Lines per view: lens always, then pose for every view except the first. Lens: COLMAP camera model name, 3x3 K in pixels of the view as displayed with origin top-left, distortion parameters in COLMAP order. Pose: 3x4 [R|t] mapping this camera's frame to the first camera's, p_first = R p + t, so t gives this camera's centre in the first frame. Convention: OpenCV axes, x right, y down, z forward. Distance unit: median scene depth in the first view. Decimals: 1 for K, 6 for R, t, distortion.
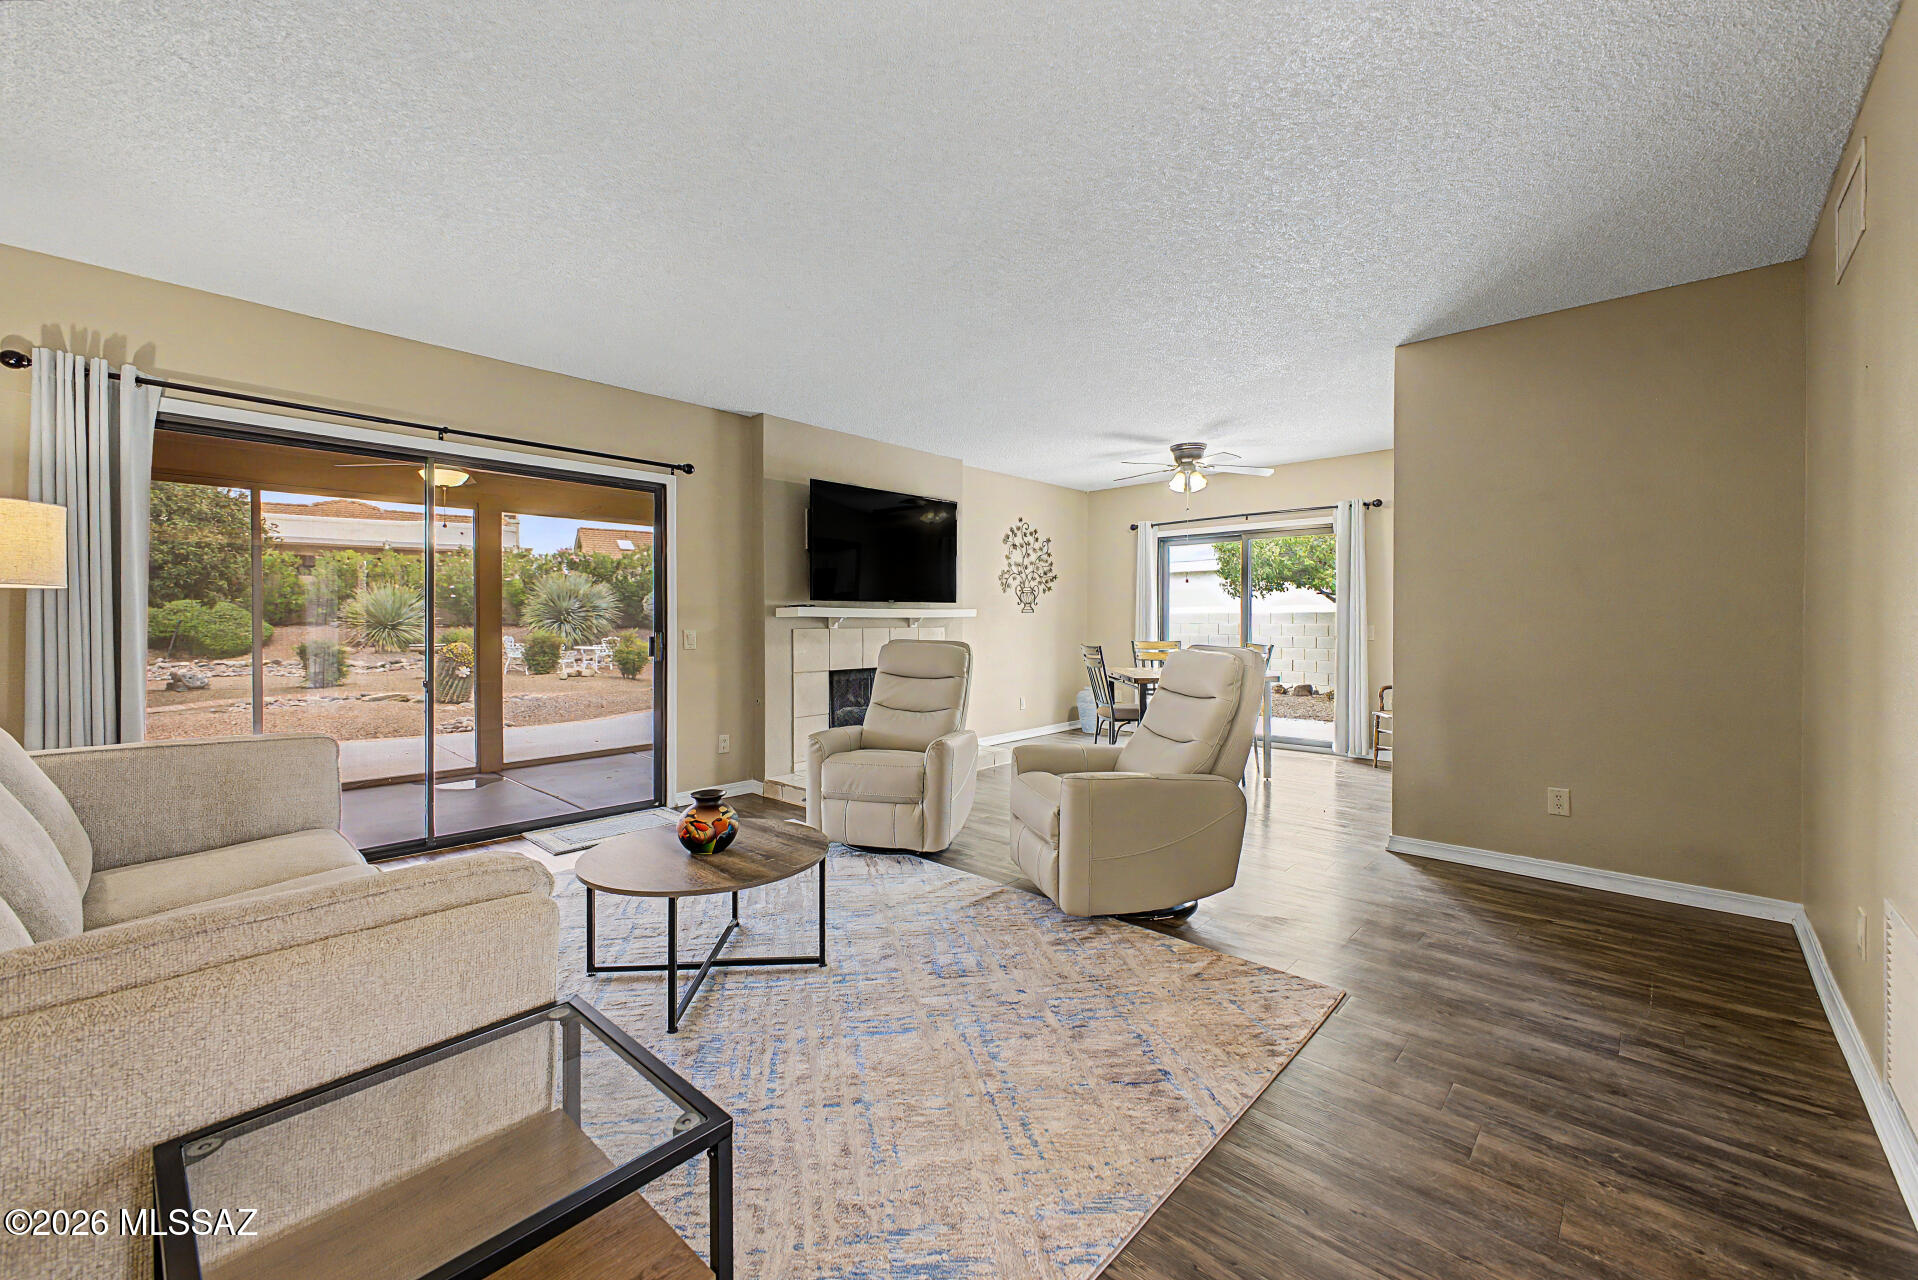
lens RADIAL K [[768.6, 0, 959.7], [0, 768.6, 622.1], [0, 0, 1]] dist [0.024796, -0.013809]
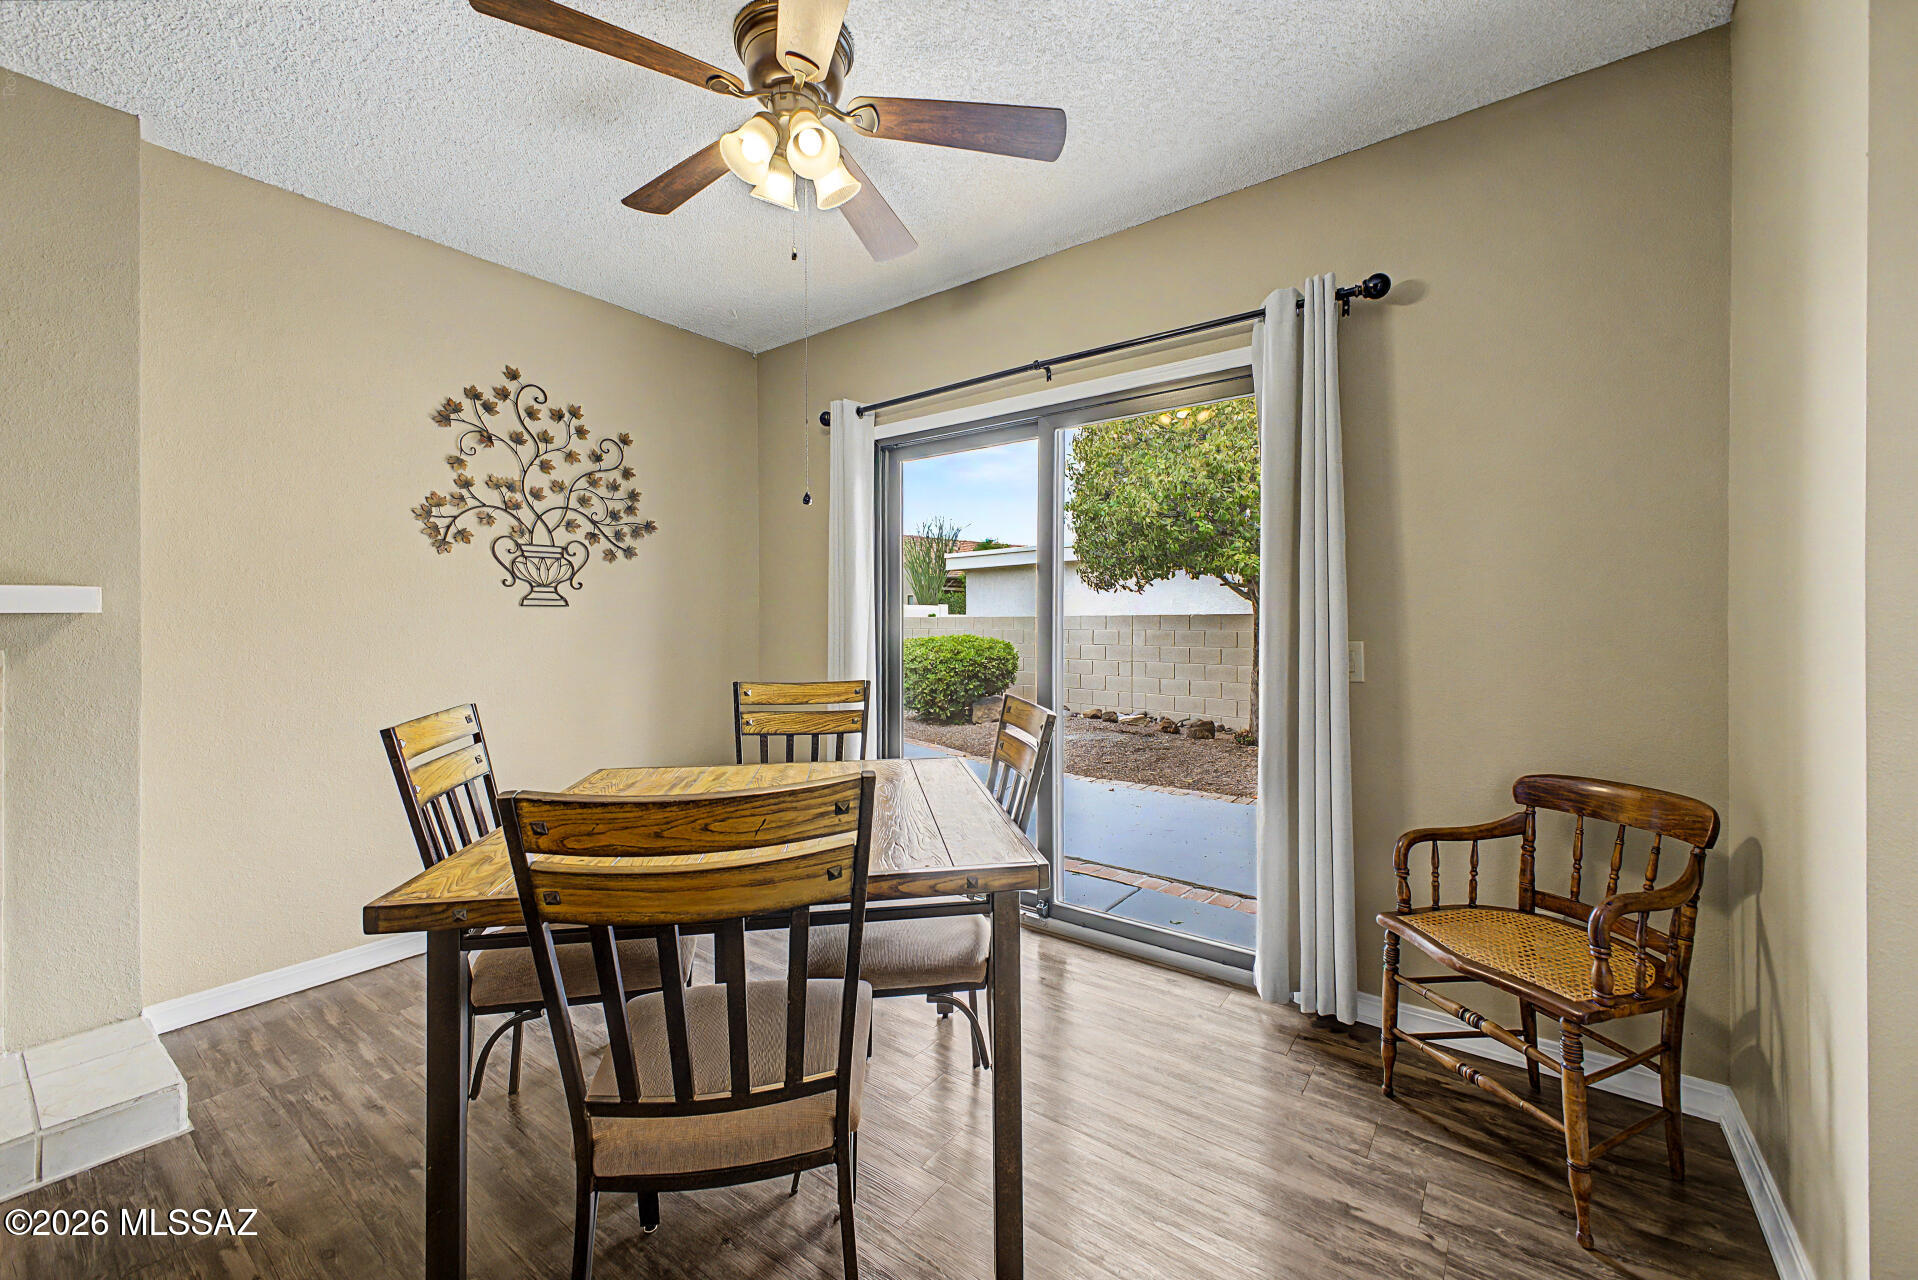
lens RADIAL K [[768.6, 0, 959.7], [0, 768.6, 622.1], [0, 0, 1]] dist [0.024796, -0.013809]
pose [[0.994781, 0.002358, 0.102010, 0.266345], [-0.001765, 0.999981, -0.005906, -0.001363], [-0.102022, 0.005695, 0.994766, 0.562512]]
